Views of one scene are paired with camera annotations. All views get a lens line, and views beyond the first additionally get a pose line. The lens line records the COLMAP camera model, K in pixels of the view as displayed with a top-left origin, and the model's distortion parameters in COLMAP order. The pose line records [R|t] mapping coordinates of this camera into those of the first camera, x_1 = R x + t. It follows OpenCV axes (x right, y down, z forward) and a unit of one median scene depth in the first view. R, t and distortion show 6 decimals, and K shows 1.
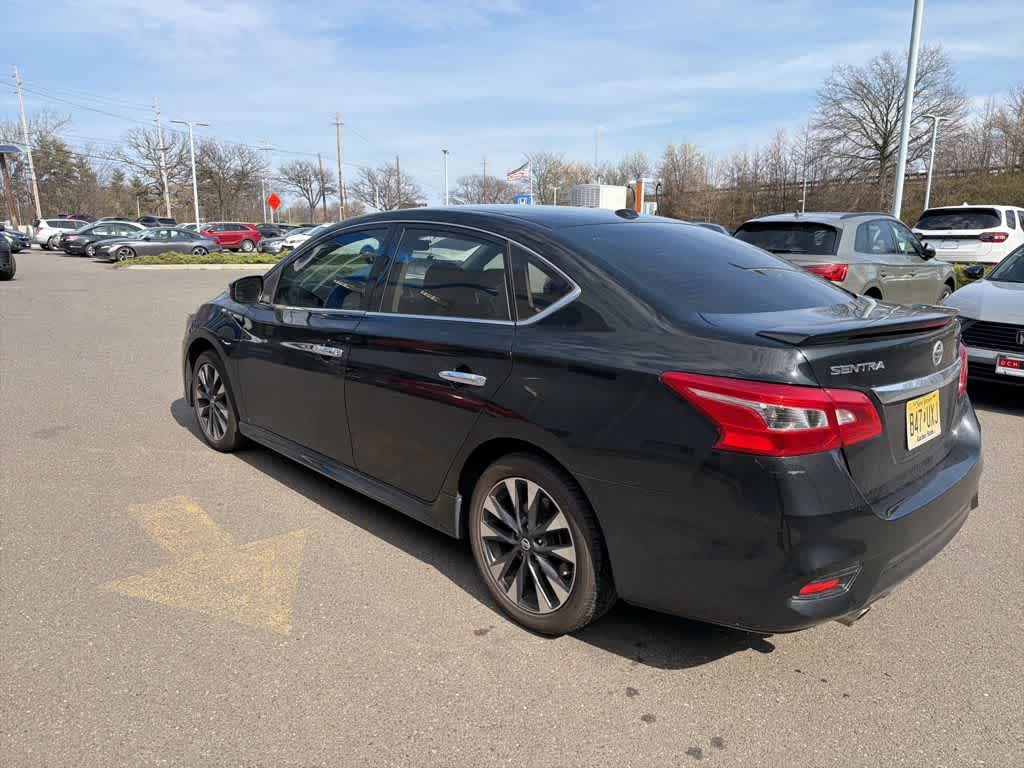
lens RADIAL K [[725.9, 0, 510.3], [0, 725.9, 382.0], [0, 0, 1]] dist [0.024493, -0.030334]
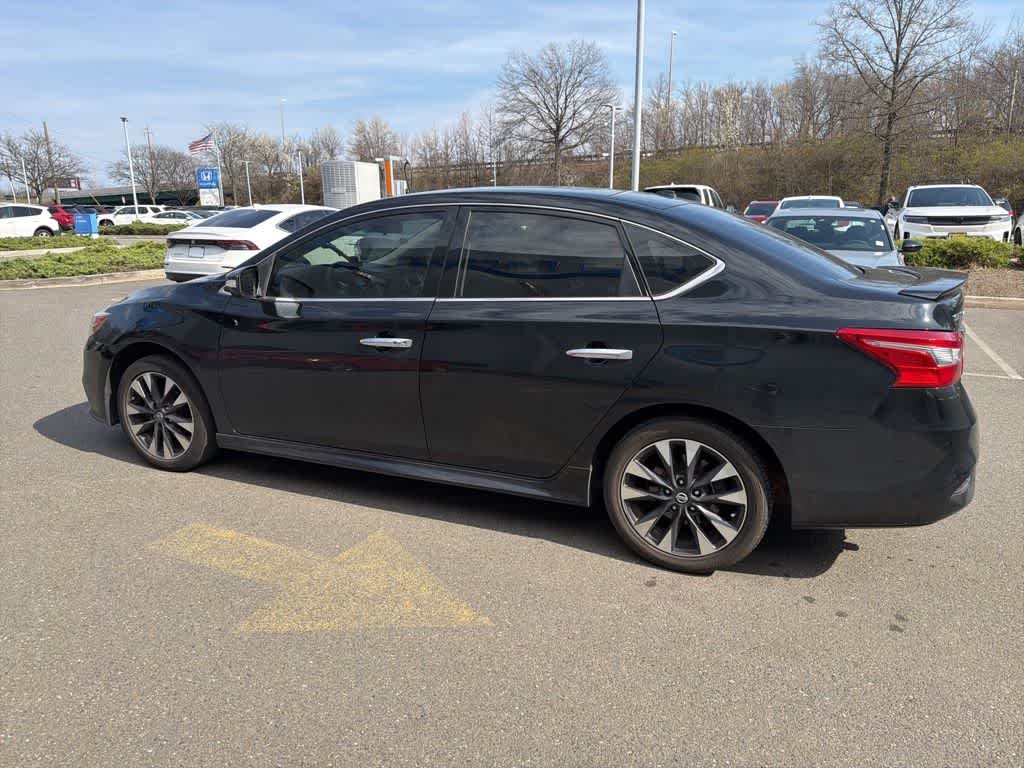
lens RADIAL K [[722.5, 0, 507.8], [0, 722.5, 390.1], [0, 0, 1]] dist [0.030082, -0.043062]
pose [[0.916321, -0.106203, 0.386103, -0.185434], [0.090422, 0.994162, 0.058865, -0.008443], [-0.390101, -0.019027, 0.920575, 0.026531]]
